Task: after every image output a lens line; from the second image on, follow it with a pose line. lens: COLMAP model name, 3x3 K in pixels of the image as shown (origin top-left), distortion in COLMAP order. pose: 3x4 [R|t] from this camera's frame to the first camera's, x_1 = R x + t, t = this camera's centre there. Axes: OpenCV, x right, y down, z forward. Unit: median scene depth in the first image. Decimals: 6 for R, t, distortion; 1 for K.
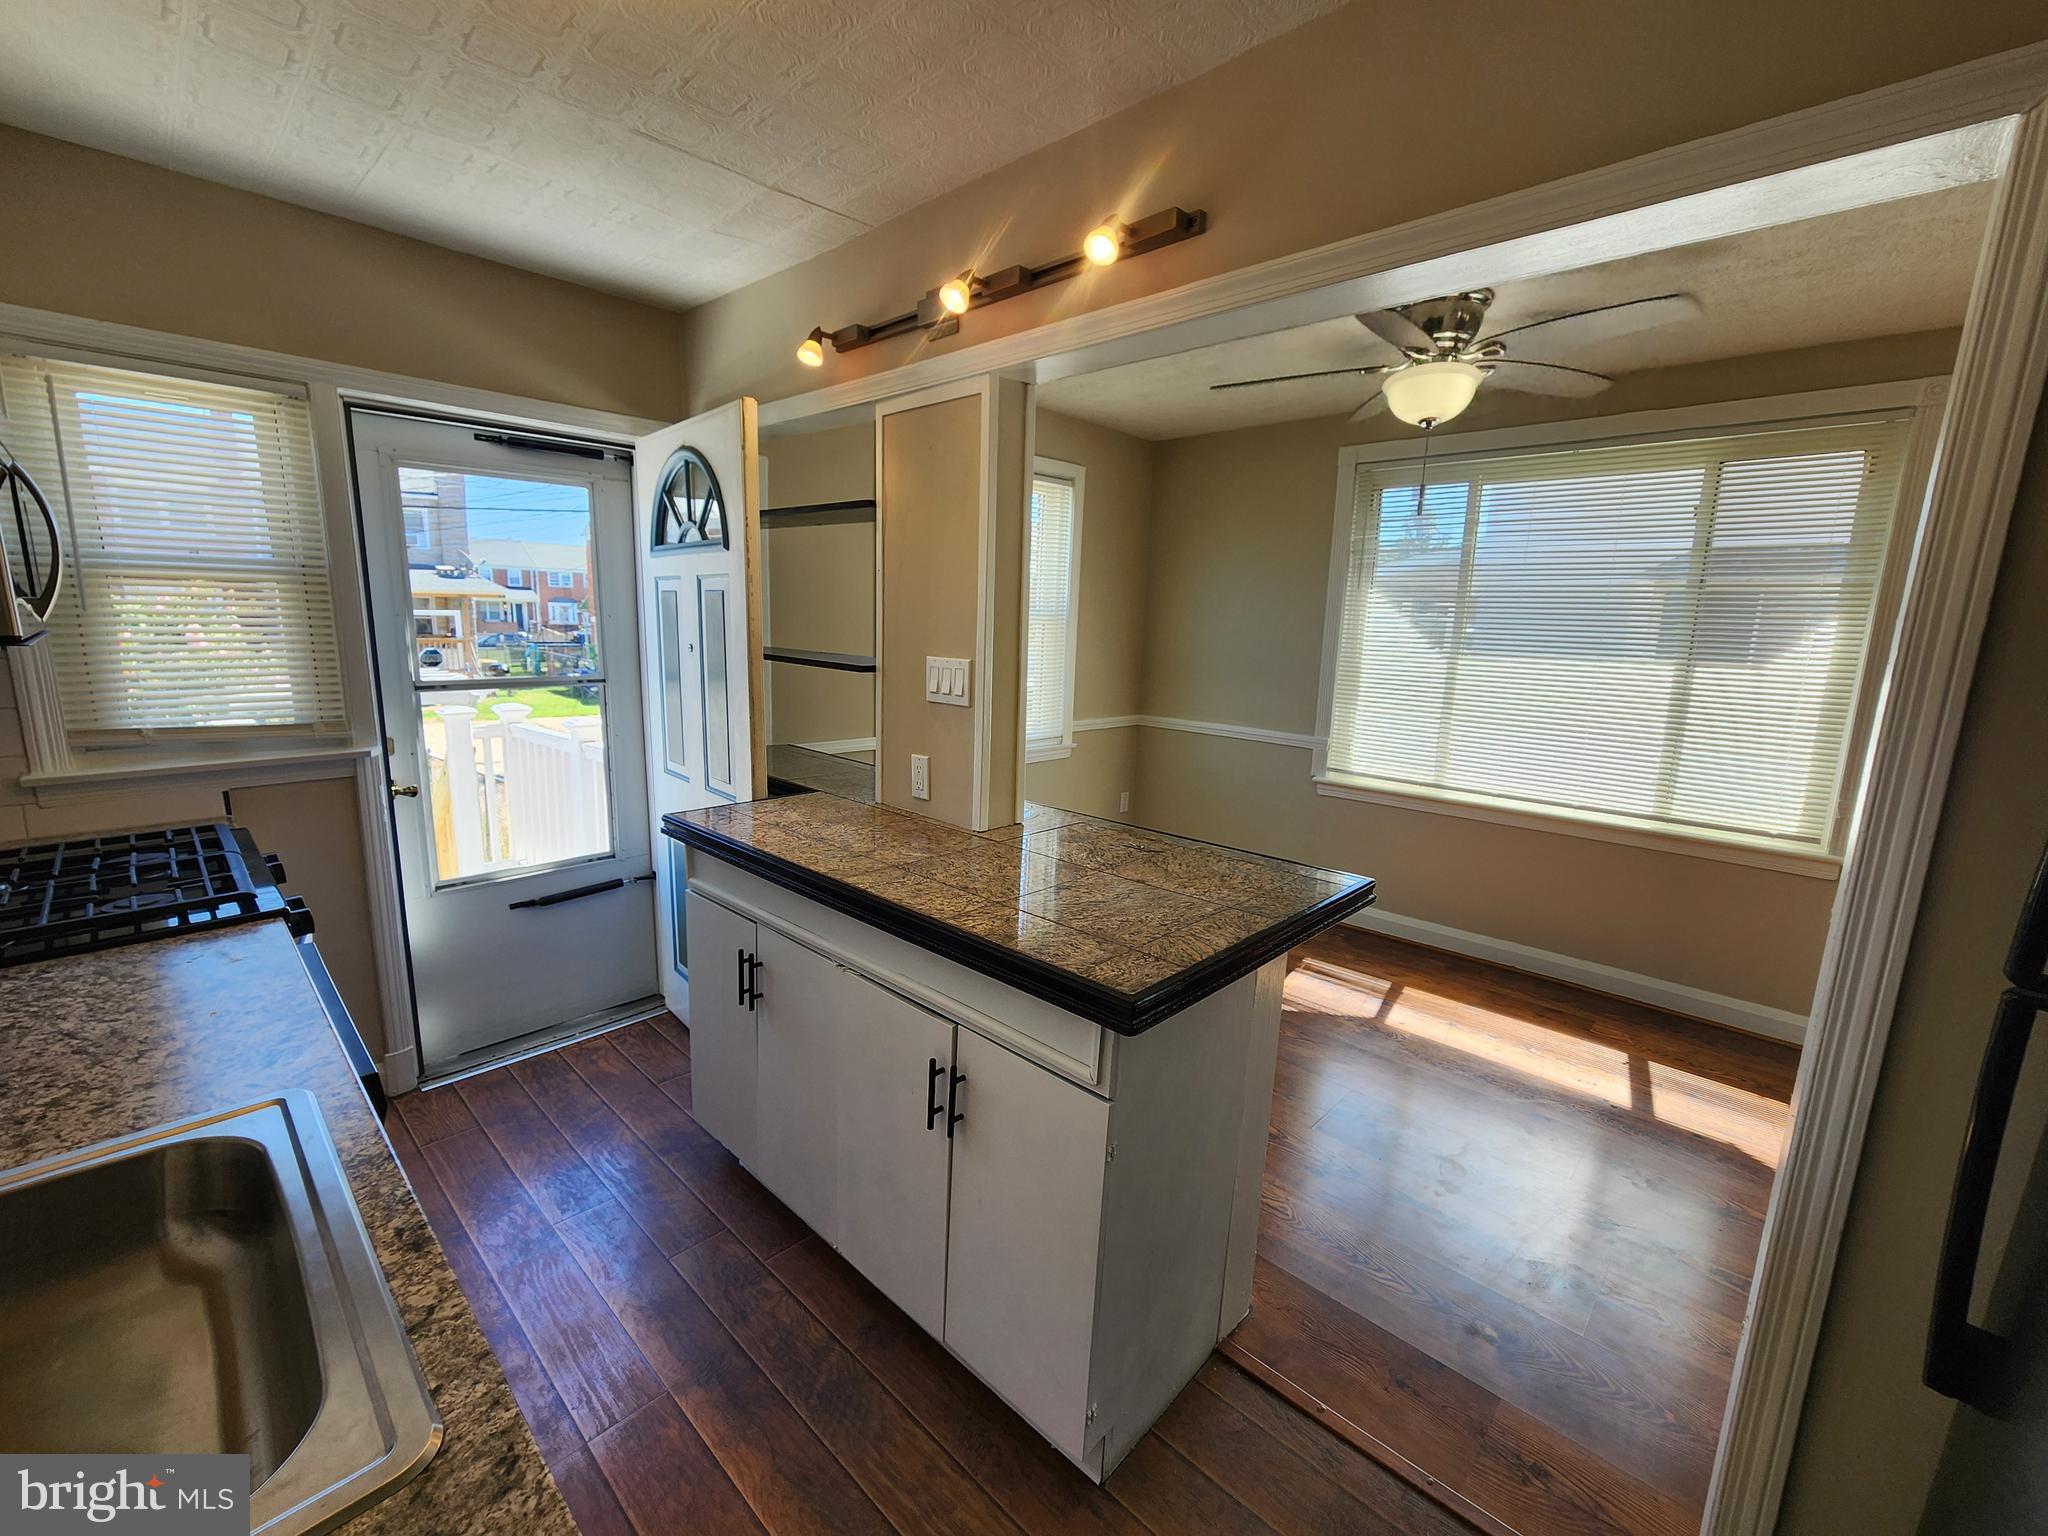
lens RADIAL K [[845.2, 0, 1030.4], [0, 845.2, 777.1], [0, 0, 1]] dist [-0.002741, 0.001780]
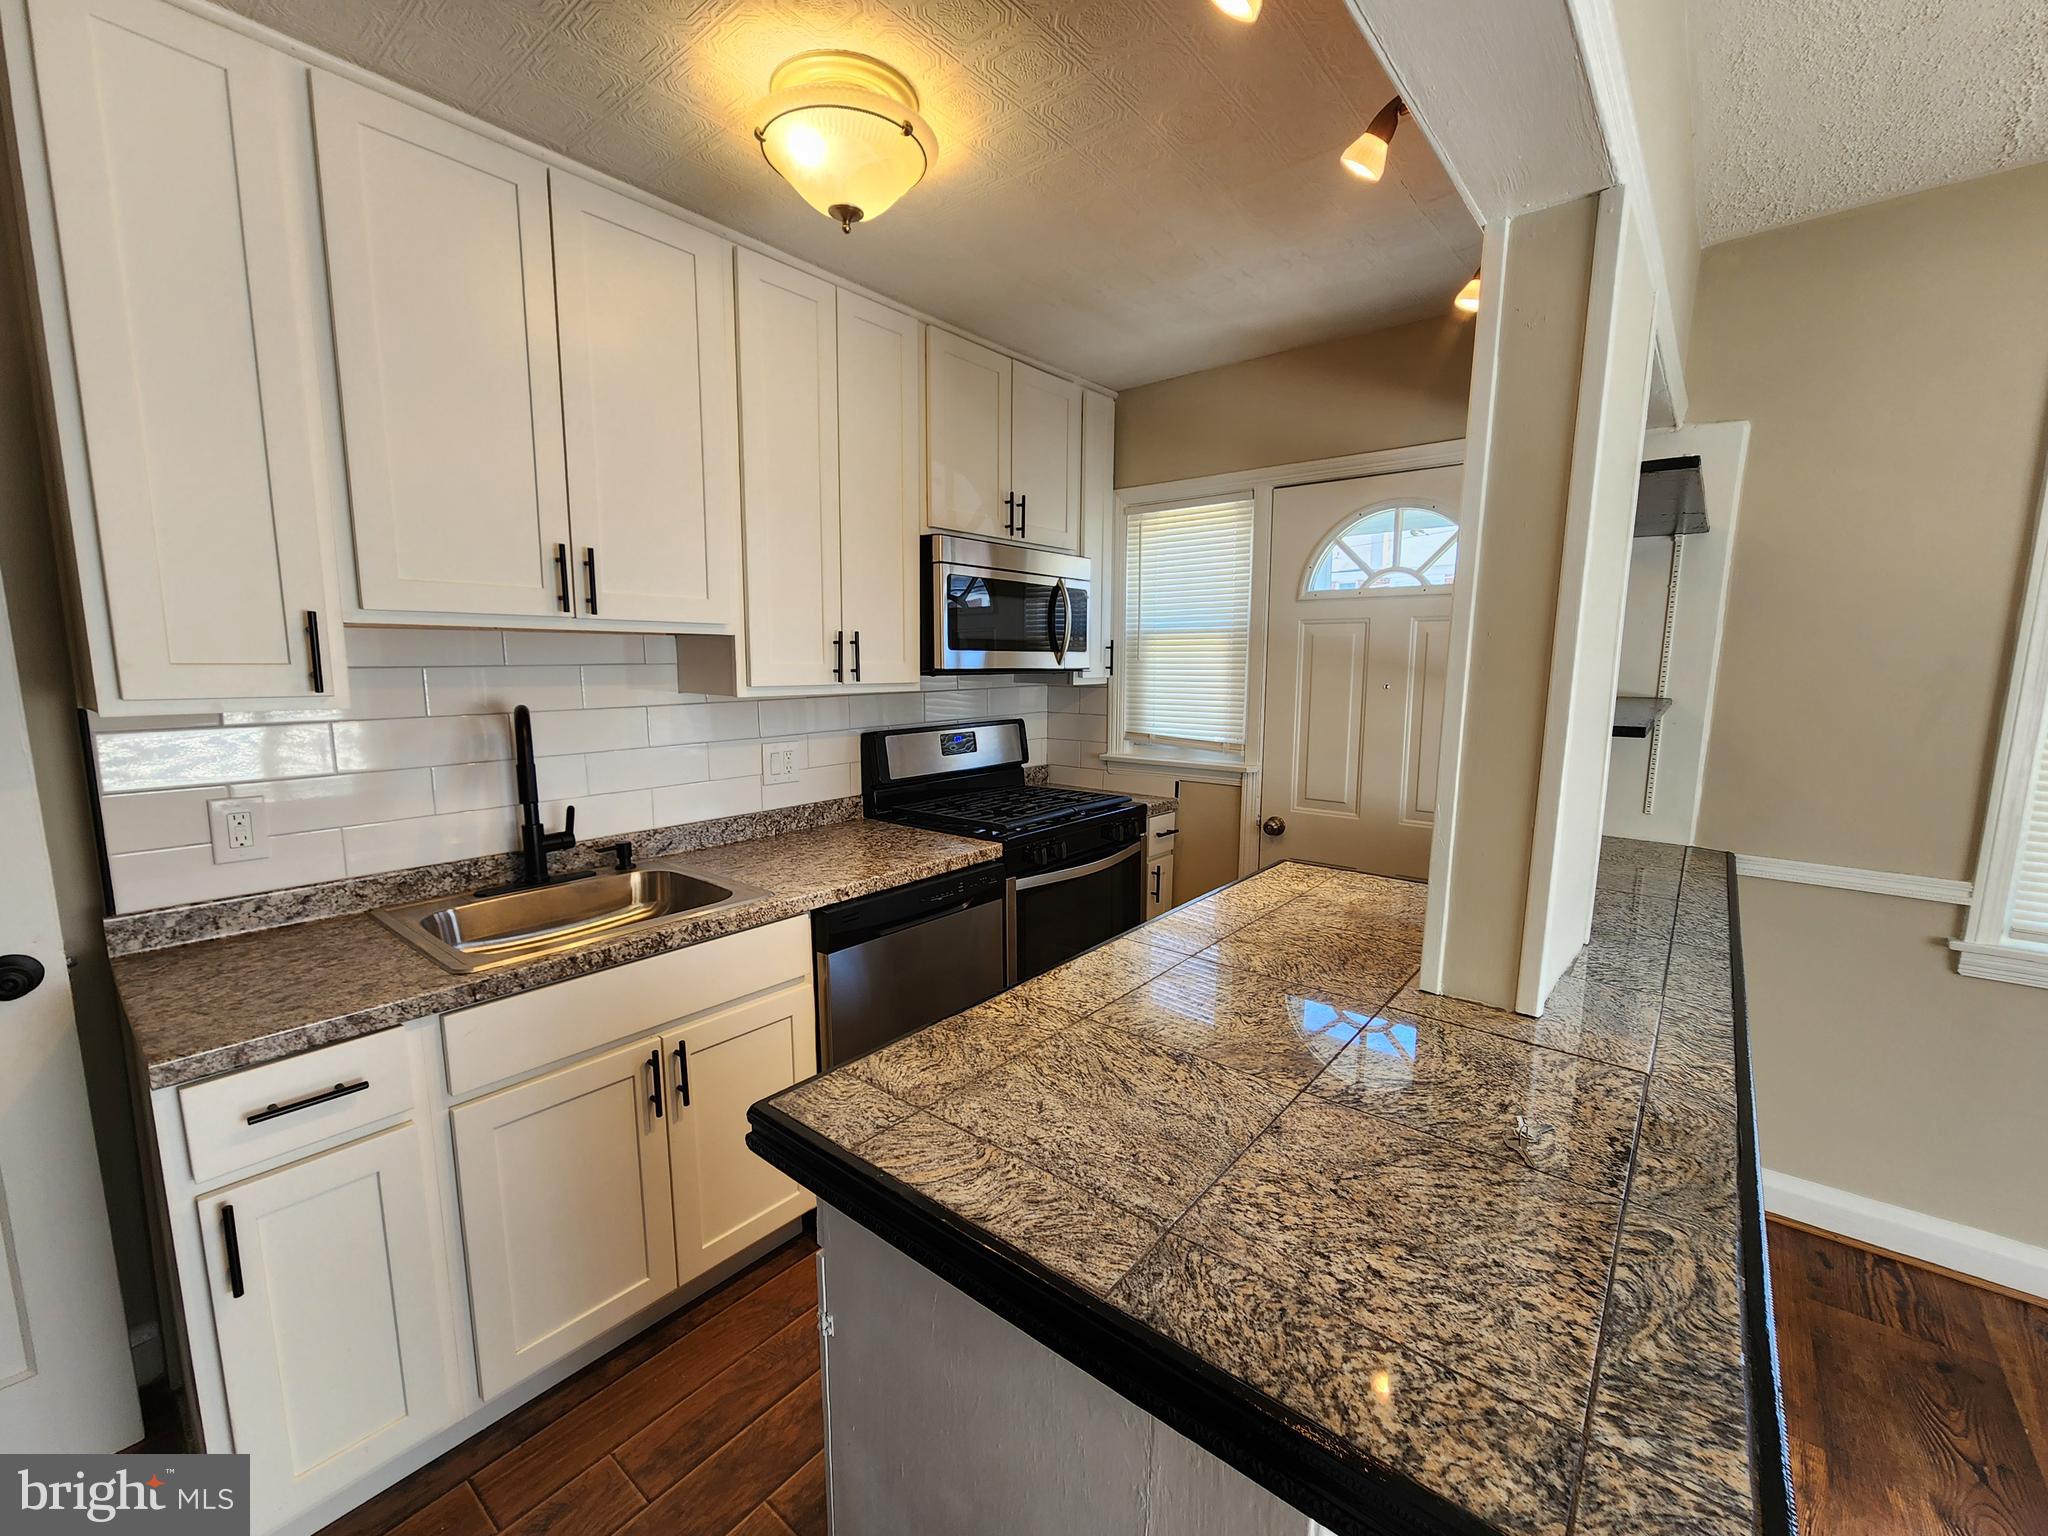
lens RADIAL K [[845.2, 0, 1031.0], [0, 845.2, 777.8], [0, 0, 1]] dist [-0.002741, 0.001780]
pose [[0.072873, 0.115080, -0.990680, 0.600567], [-0.188315, 0.977041, 0.099643, -0.109940], [0.979401, 0.179299, 0.092871, 0.758920]]
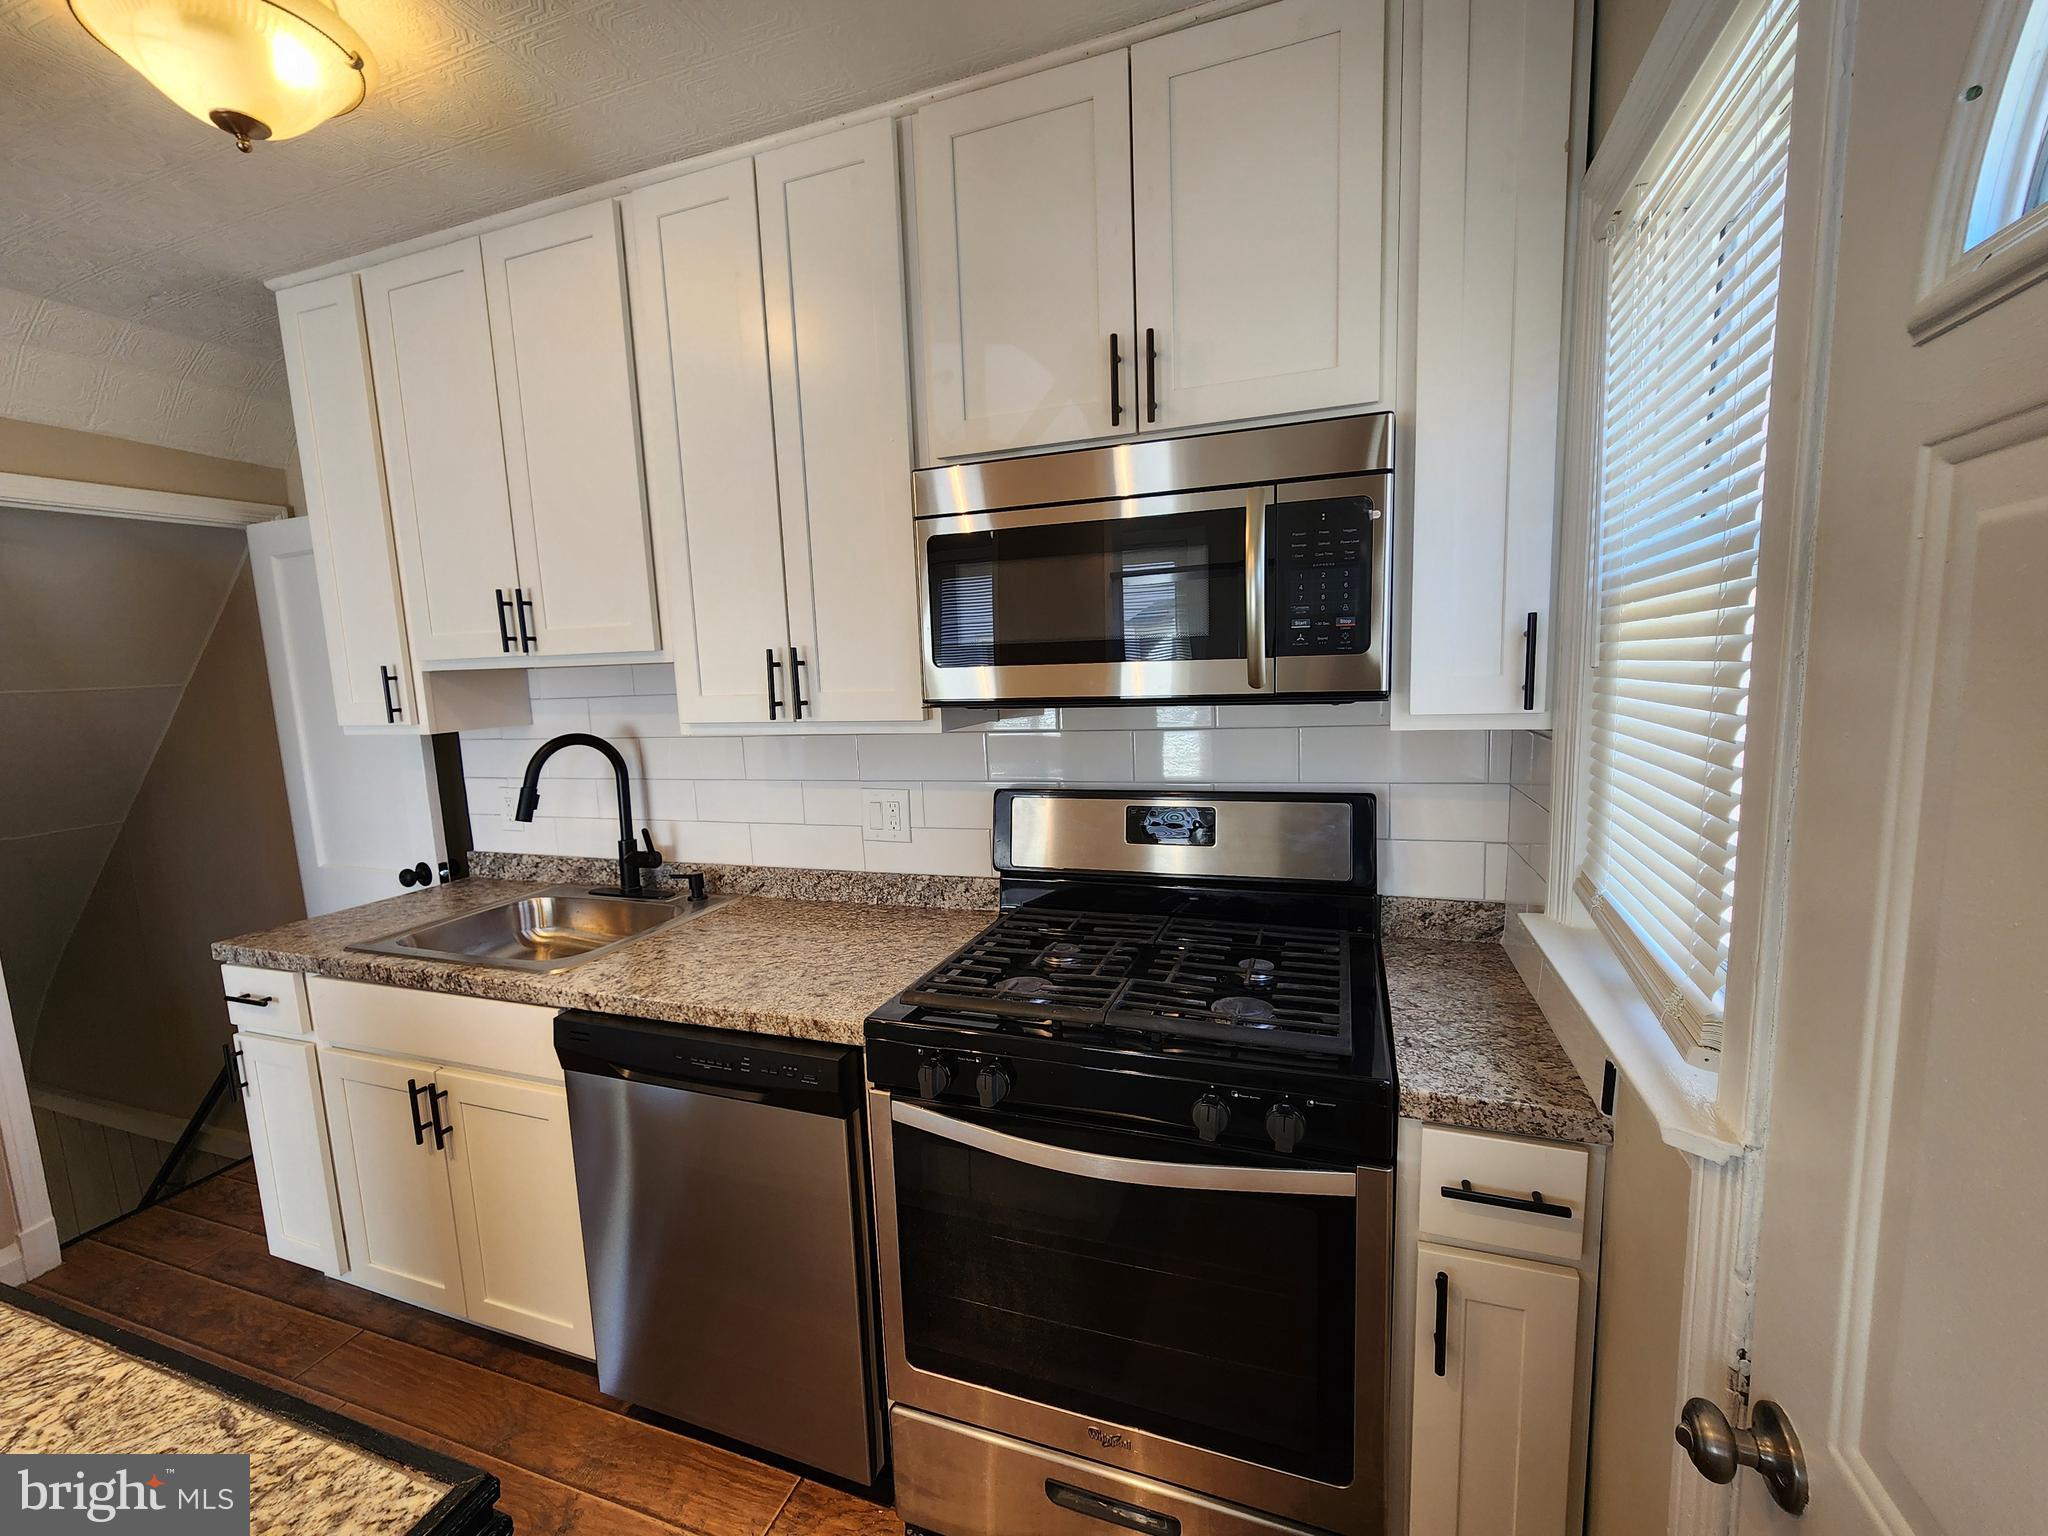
lens RADIAL K [[845.2, 0, 1030.3], [0, 845.2, 775.0], [0, 0, 1]] dist [-0.002741, 0.001780]
pose [[-0.916689, 0.060260, -0.395033, -0.611772], [-0.061403, 0.955582, 0.288257, -0.297532], [0.394857, 0.288498, -0.872271, 1.513583]]
